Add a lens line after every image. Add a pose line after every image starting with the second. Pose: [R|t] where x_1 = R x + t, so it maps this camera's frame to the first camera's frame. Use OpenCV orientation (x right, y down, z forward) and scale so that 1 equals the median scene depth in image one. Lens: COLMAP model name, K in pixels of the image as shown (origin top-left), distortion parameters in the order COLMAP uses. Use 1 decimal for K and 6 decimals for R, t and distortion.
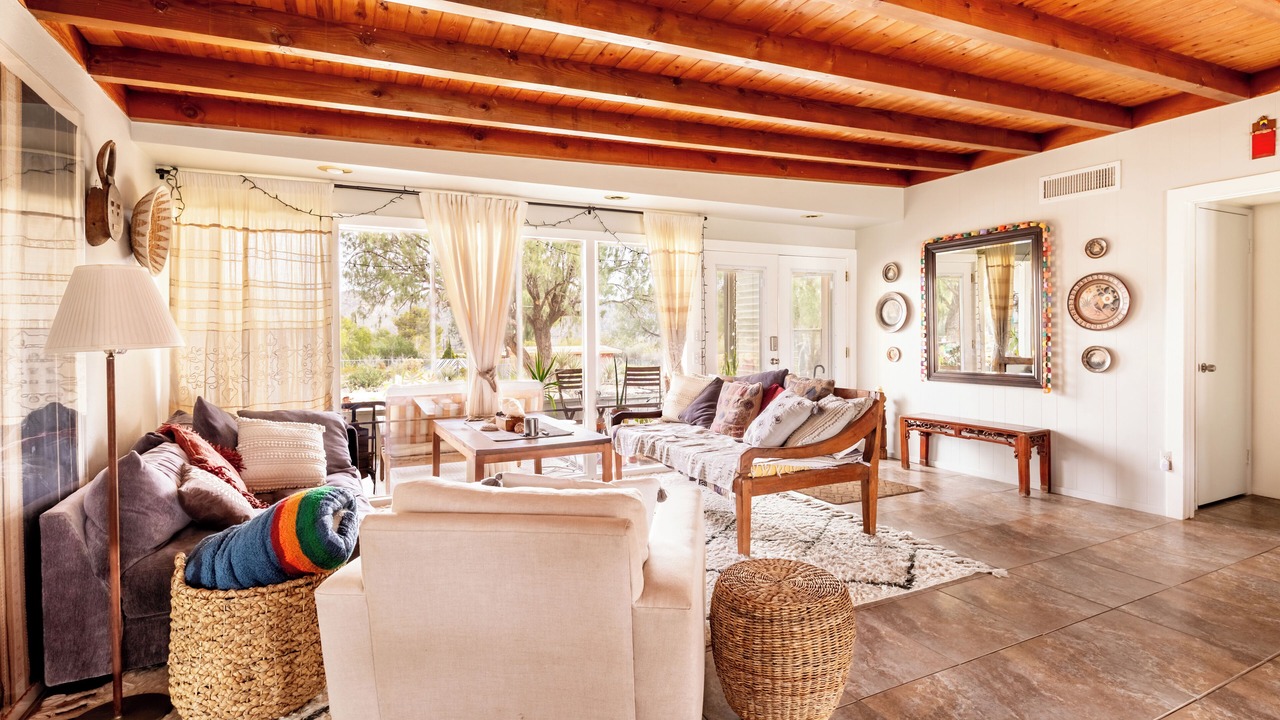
lens RADIAL K [[623.3, 0, 643.5], [0, 623.3, 344.3], [0, 0, 1]] dist [0.000743, 0.000071]
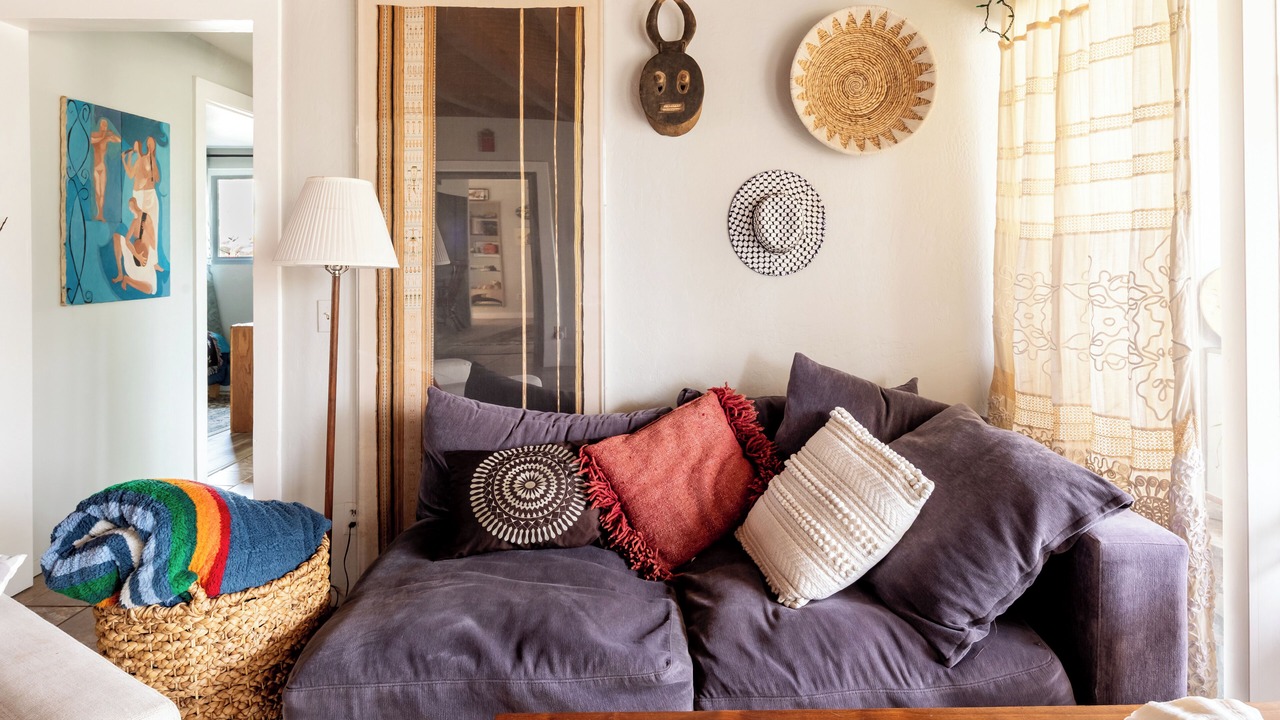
lens RADIAL K [[731.3, 0, 674.1], [0, 731.3, 250.1], [0, 0, 1]] dist [-0.001775, -0.000473]
pose [[-0.431342, 0.005915, -0.902169, -0.033182], [-0.006087, 0.999937, 0.009467, -0.015523], [0.902168, 0.009575, -0.431278, 0.950171]]
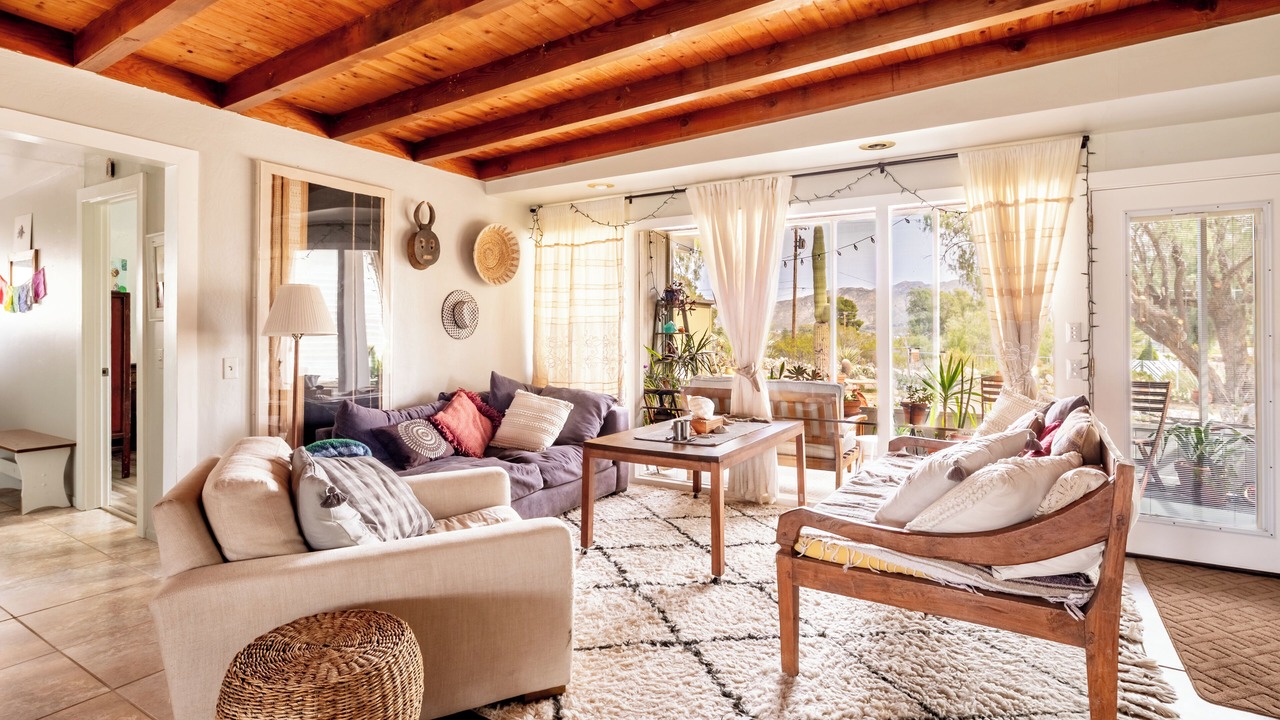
lens RADIAL K [[630.2, 0, 640.4], [0, 630.2, 325.4], [0, 0, 1]] dist [-0.003281, -0.000472]
pose [[0.532035, 0.003227, -0.846716, 0.517817], [-0.019267, 0.999780, -0.008297, -0.010522], [0.846503, 0.020728, 0.531980, 0.422046]]
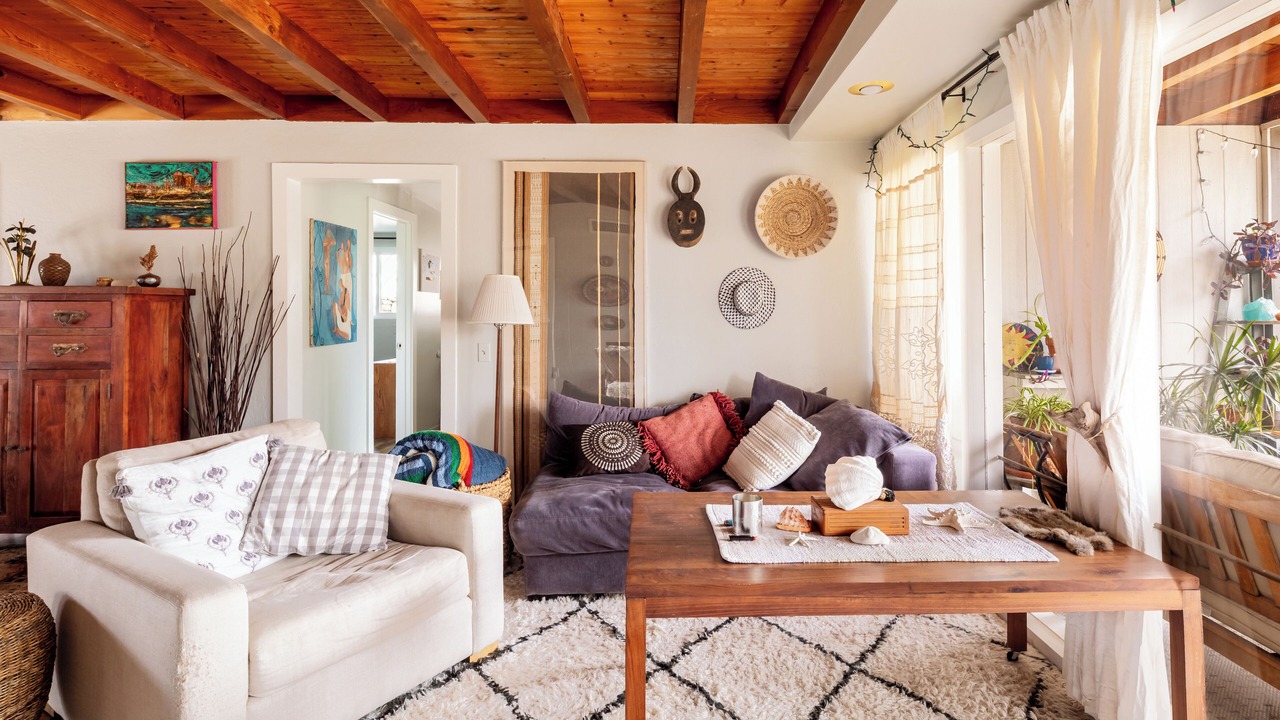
lens RADIAL K [[650.4, 0, 672.0], [0, 650.4, 302.0], [0, 0, 1]] dist [-0.001104, -0.000633]
pose [[-0.429774, 0.002809, -0.902932, 0.274904], [-0.006916, 0.999956, 0.006403, -0.033113], [0.902910, 0.008996, -0.429735, 1.070413]]
